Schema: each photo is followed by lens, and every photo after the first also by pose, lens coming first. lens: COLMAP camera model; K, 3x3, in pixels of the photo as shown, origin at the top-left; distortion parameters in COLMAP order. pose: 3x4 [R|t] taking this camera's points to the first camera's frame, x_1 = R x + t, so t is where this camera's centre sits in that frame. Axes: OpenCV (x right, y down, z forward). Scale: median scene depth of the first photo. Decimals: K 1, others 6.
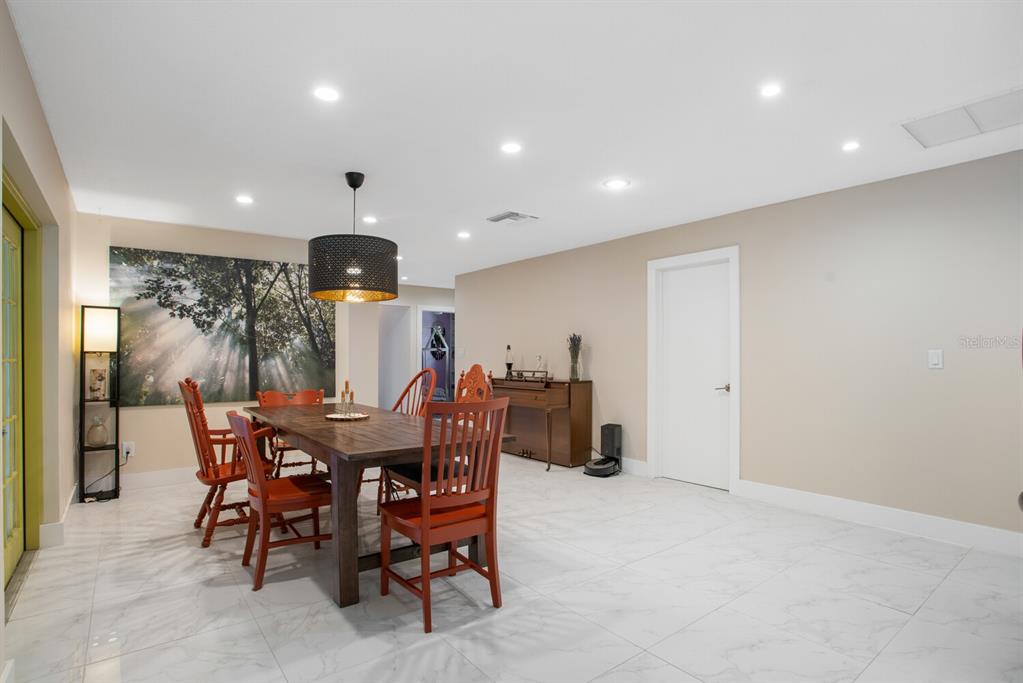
lens RADIAL K [[511.9, 0, 509.3], [0, 511.9, 345.7], [0, 0, 1]] dist [-0.051921, 0.004493]
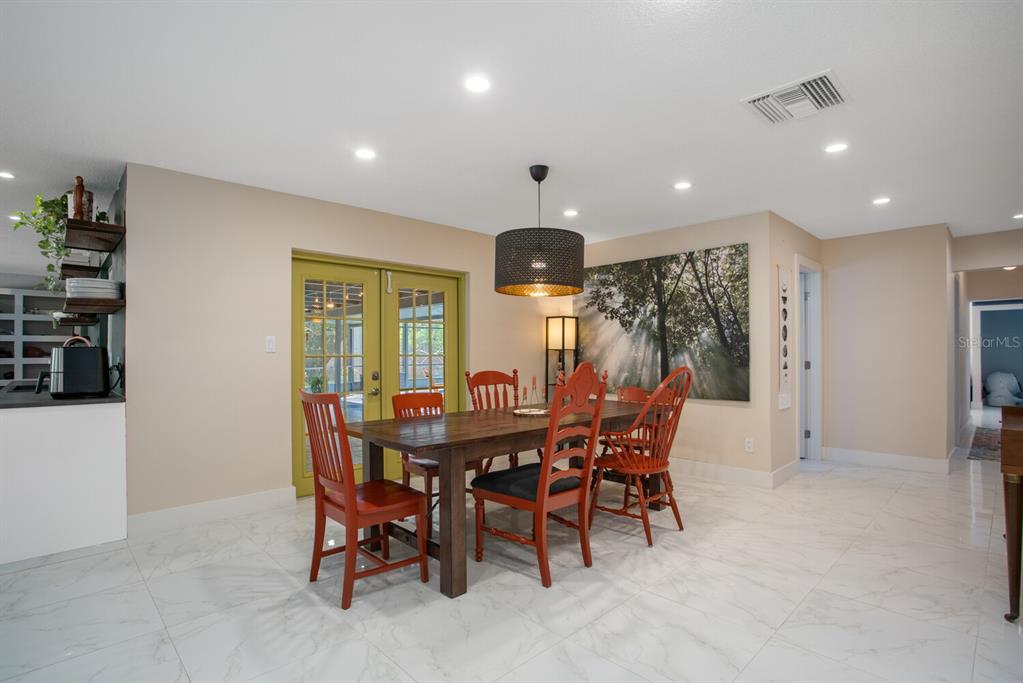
lens RADIAL K [[511.9, 0, 509.7], [0, 511.9, 348.4], [0, 0, 1]] dist [-0.051921, 0.004493]
pose [[0.104562, -0.008552, -0.994482, 0.482609], [0.024162, 0.999690, -0.006056, 0.012733], [0.994225, -0.023396, 0.104736, 0.600568]]
